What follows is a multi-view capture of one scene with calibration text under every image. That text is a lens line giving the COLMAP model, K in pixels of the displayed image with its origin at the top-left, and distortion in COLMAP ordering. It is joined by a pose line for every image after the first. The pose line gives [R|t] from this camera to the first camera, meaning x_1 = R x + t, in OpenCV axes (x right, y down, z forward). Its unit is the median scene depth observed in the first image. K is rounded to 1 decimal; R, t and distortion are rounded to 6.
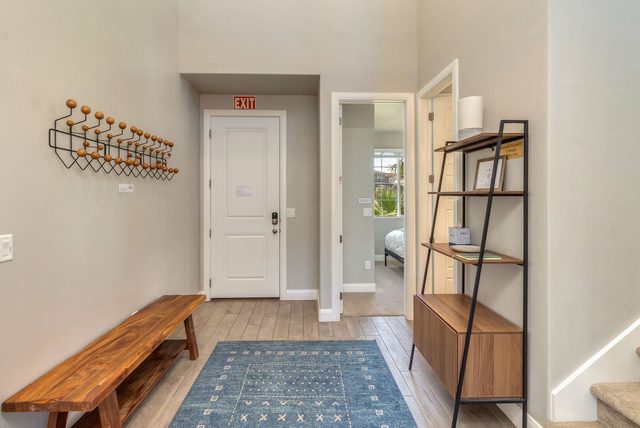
lens RADIAL K [[290.7, 0, 318.5], [0, 290.7, 194.9], [0, 0, 1]] dist [0.000264, 0.000014]
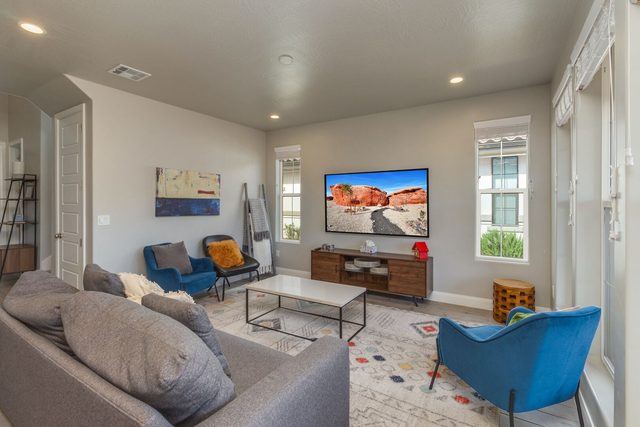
lens RADIAL K [[300.6, 0, 325.4], [0, 300.6, 201.6], [0, 0, 1]] dist [-0.000456, -0.000112]
pose [[0.560766, 0.002769, 0.827969, -0.090461], [-0.001412, 0.999996, -0.002388, 0.010232], [-0.827973, 0.000170, 0.560768, -1.676951]]
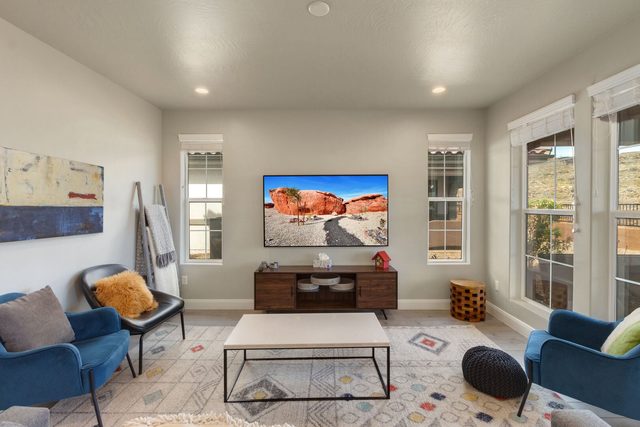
lens RADIAL K [[295.5, 0, 323.6], [0, 295.5, 211.1], [0, 0, 1]] dist [-0.003028, -0.000172]
pose [[0.043080, -0.016096, 0.998942, -0.056492], [0.001048, 0.999870, 0.016066, 0.002670], [-0.999071, 0.000355, 0.043091, -1.412610]]
